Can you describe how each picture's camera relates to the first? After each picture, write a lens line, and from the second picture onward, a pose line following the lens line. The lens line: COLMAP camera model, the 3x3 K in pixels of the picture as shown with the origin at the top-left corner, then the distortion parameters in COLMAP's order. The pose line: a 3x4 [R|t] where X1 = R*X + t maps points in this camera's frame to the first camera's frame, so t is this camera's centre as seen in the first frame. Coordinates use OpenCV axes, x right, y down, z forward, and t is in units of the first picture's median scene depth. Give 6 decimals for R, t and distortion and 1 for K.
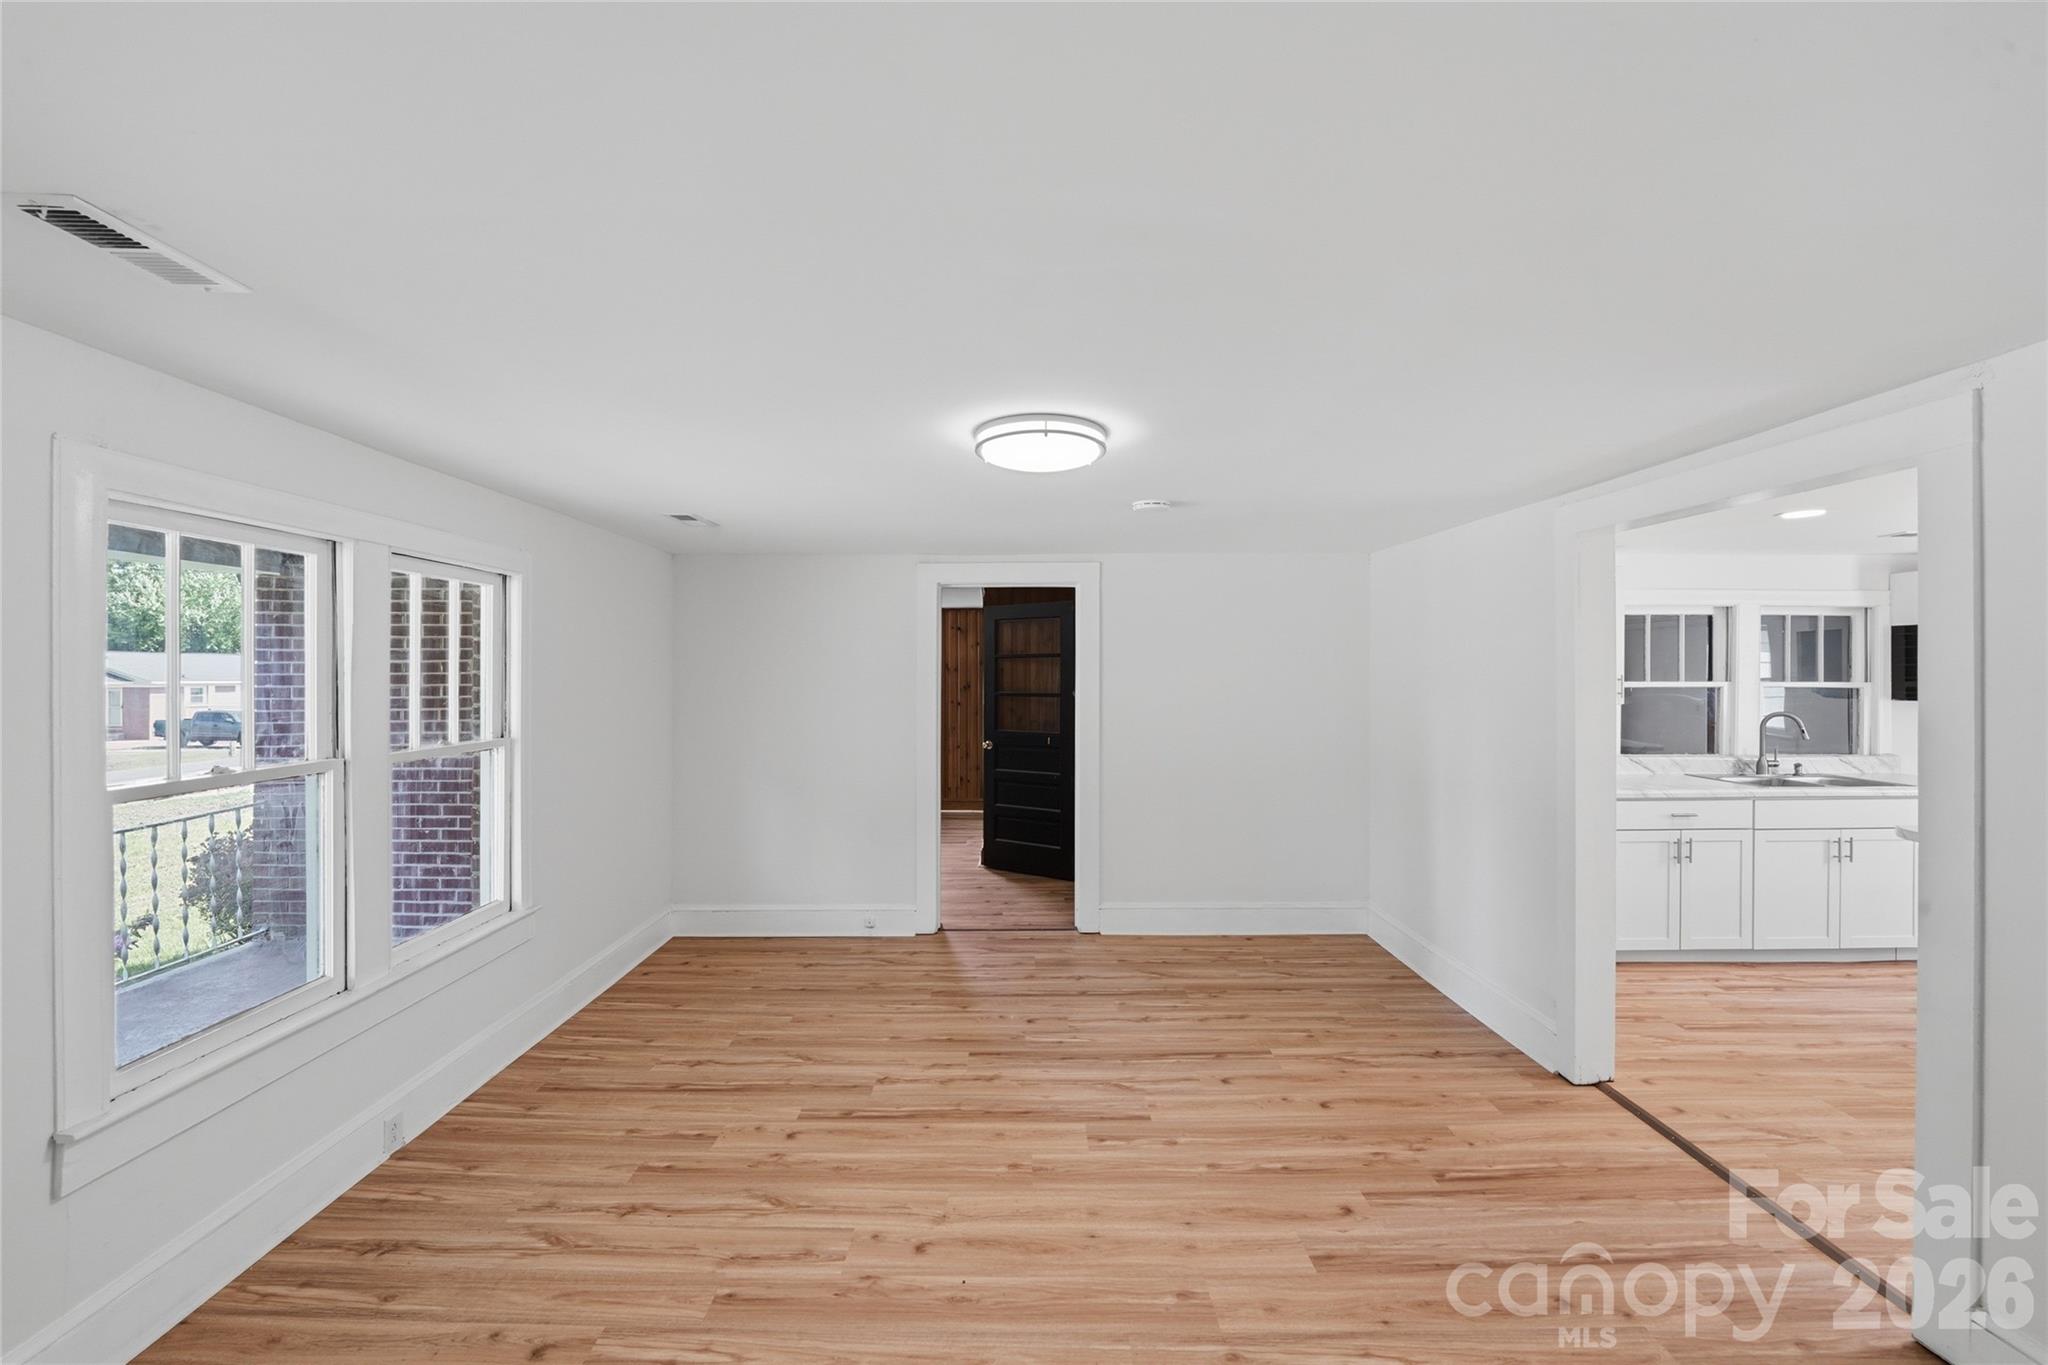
lens RADIAL K [[845.4, 0, 1017.1], [0, 845.4, 675.7], [0, 0, 1]] dist [-0.002829, -0.004750]
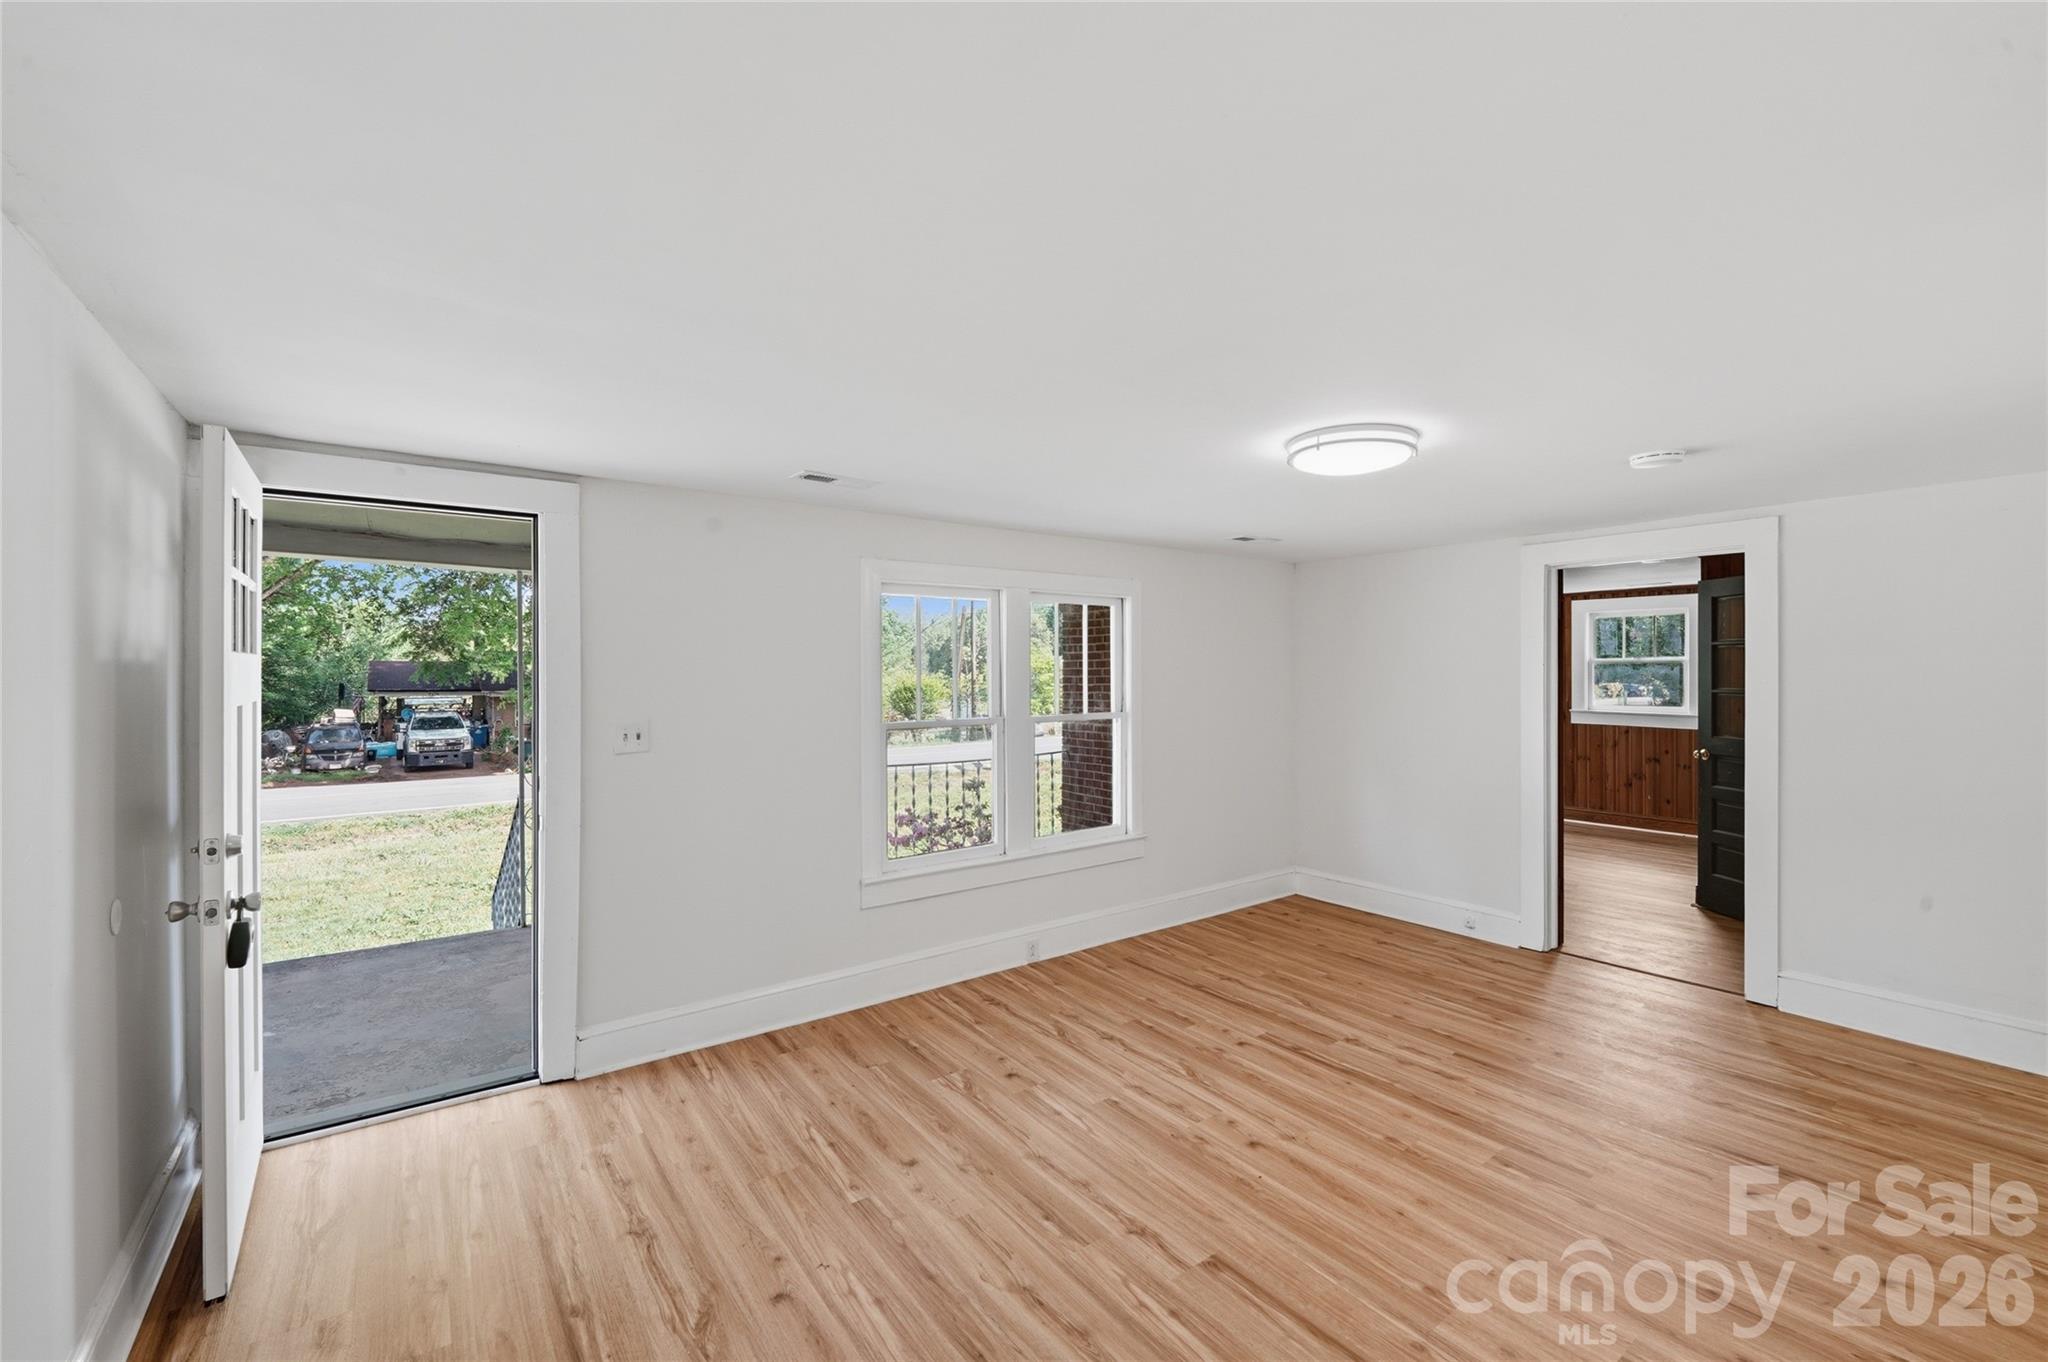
lens RADIAL K [[845.4, 0, 1017.1], [0, 845.4, 674.2], [0, 0, 1]] dist [-0.002829, -0.004750]
pose [[0.587972, 0.003004, -0.808876, 0.499497], [0.001219, 0.999989, 0.004600, 0.003911], [0.808881, -0.003691, 0.587961, 0.019549]]
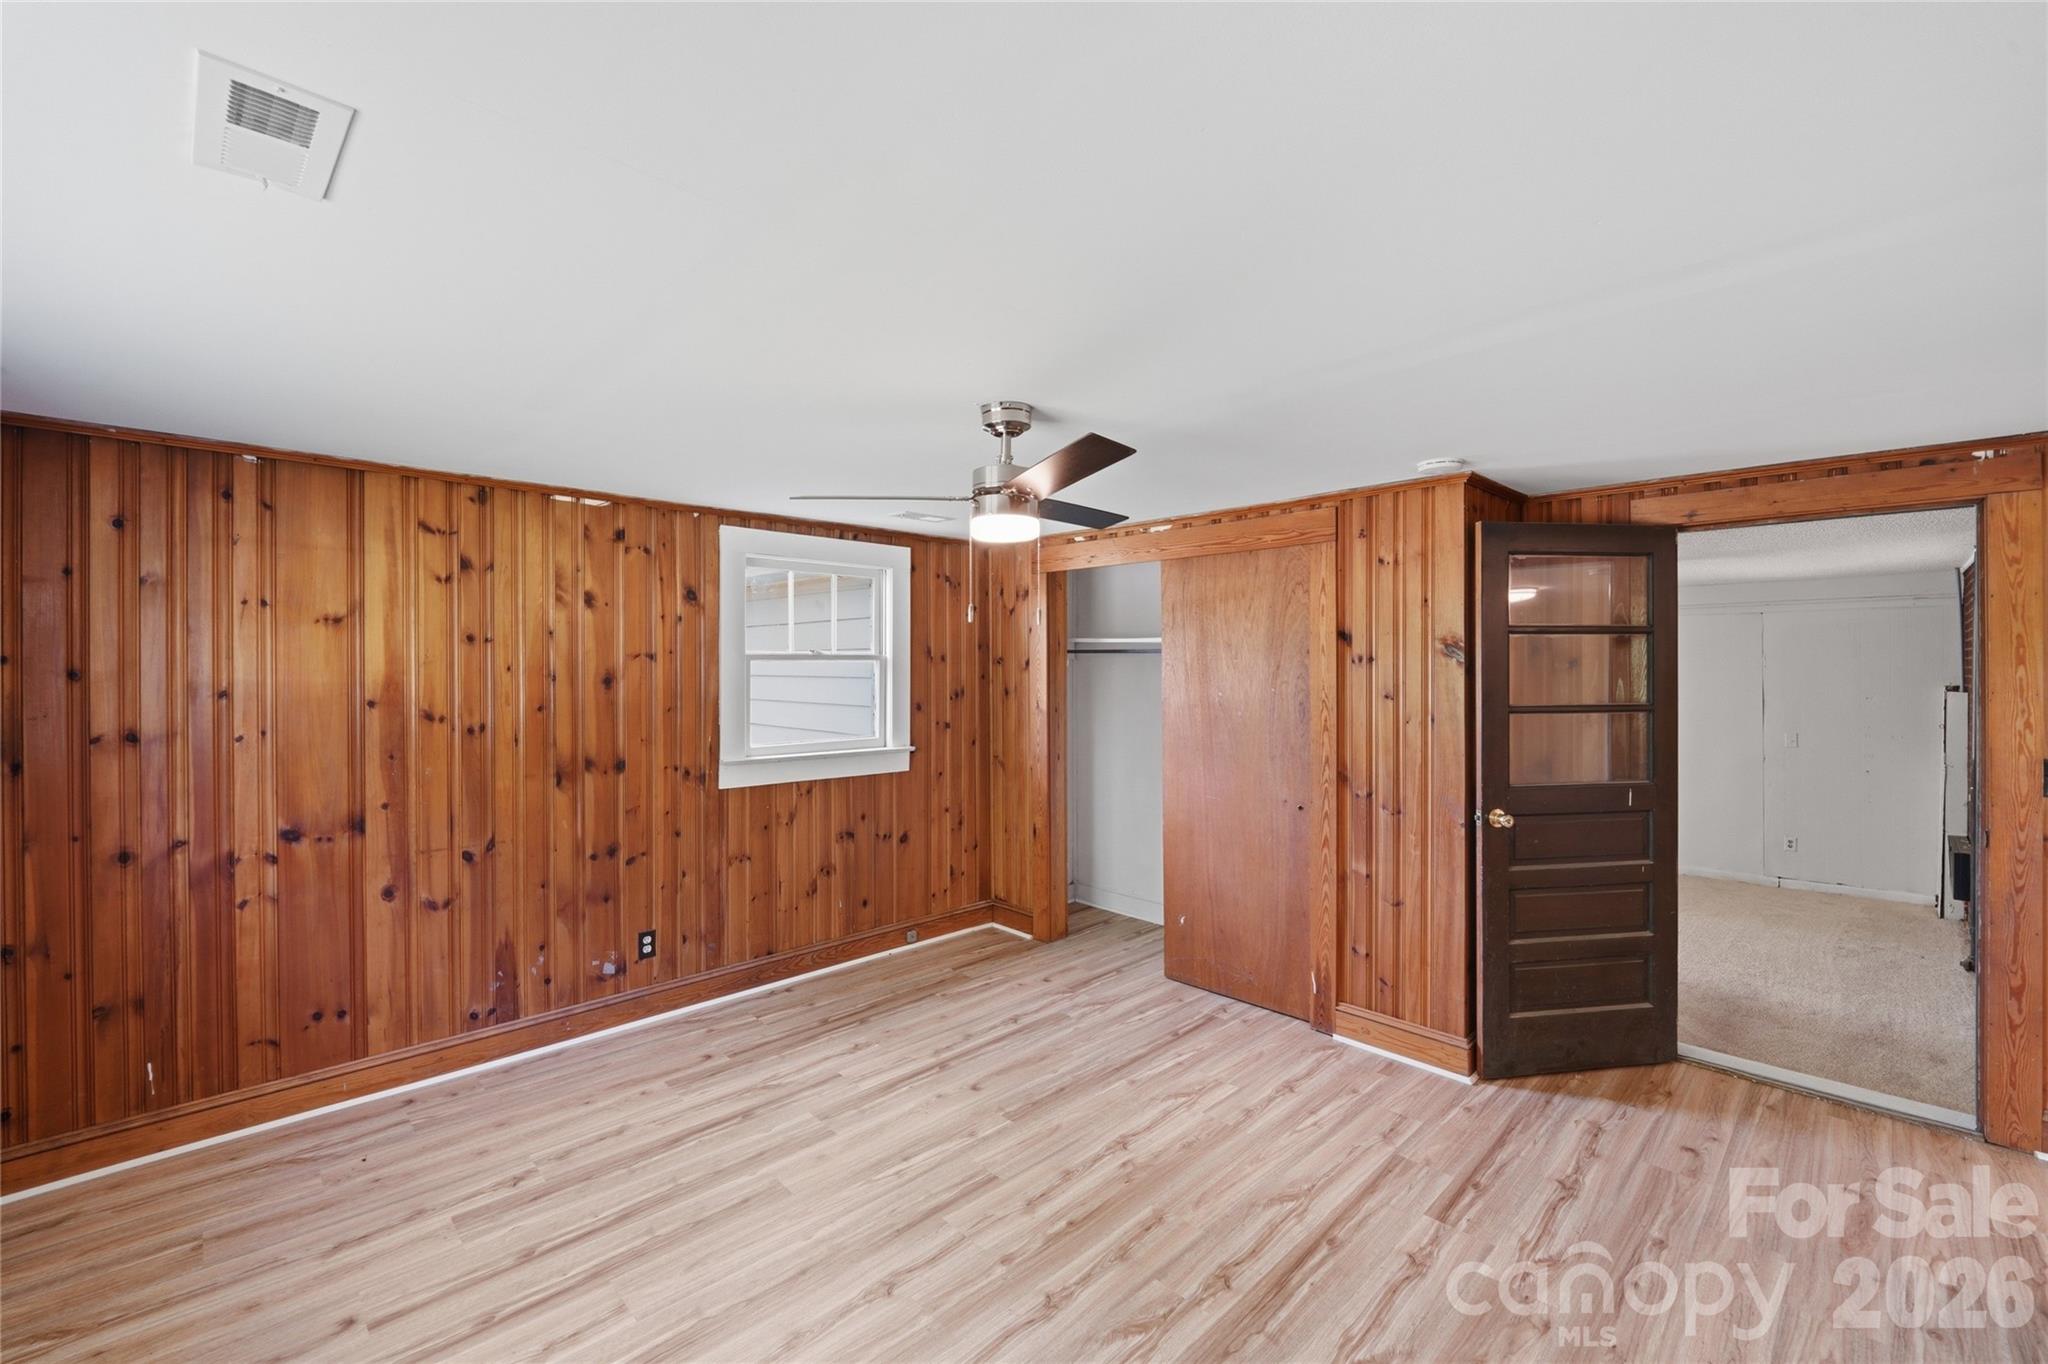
lens RADIAL K [[856.6, 0, 1013.0], [0, 856.6, 659.6], [0, 0, 1]] dist [-0.001356, -0.005374]
pose [[0.718200, -0.000898, 0.695836, -1.176847], [0.001123, 0.999999, 0.000132, -0.013322], [-0.695835, 0.000687, 0.718201, 1.815873]]
